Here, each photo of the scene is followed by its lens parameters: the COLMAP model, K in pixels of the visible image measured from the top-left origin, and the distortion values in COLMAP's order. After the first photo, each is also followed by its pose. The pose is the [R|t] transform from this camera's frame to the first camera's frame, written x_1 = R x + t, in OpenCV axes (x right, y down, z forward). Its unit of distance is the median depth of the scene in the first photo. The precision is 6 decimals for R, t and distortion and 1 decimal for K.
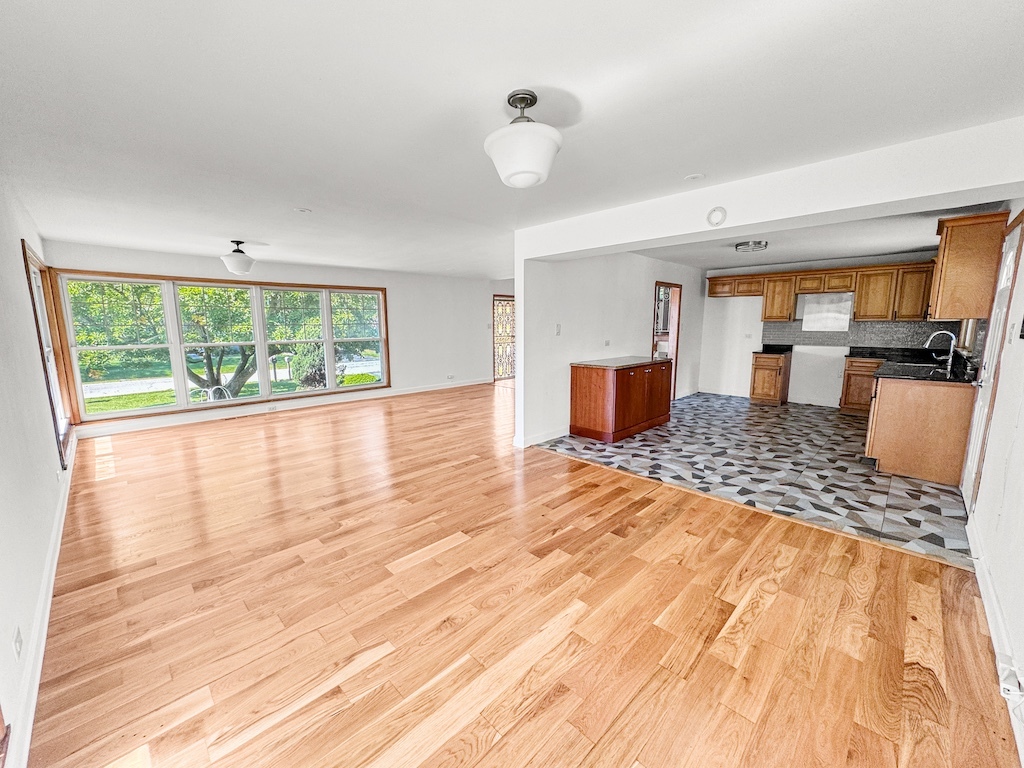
lens RADIAL K [[418.9, 0, 514.2], [0, 418.9, 385.1], [0, 0, 1]] dist [0.003477, 0.000126]
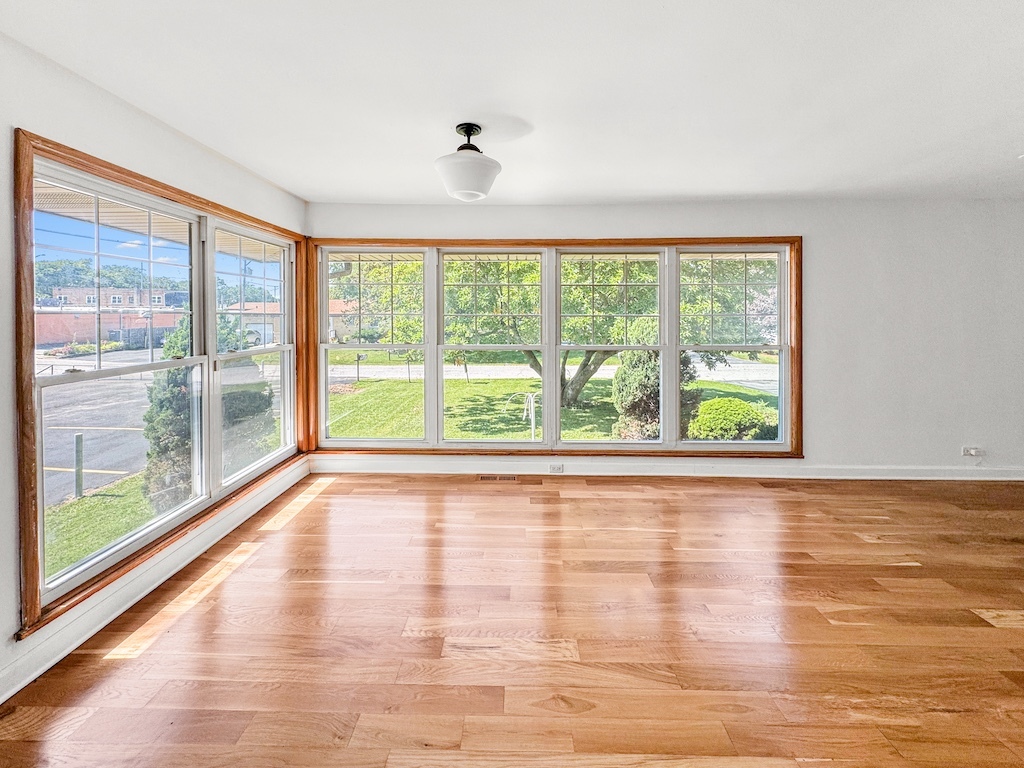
lens RADIAL K [[418.9, 0, 513.7], [0, 418.9, 315.7], [0, 0, 1]] dist [0.003477, 0.000126]
pose [[0.687372, 0.003627, -0.726297, -0.187558], [-0.112419, 0.988468, -0.101458, -0.065124], [0.717553, 0.151389, 0.679852, 0.471925]]
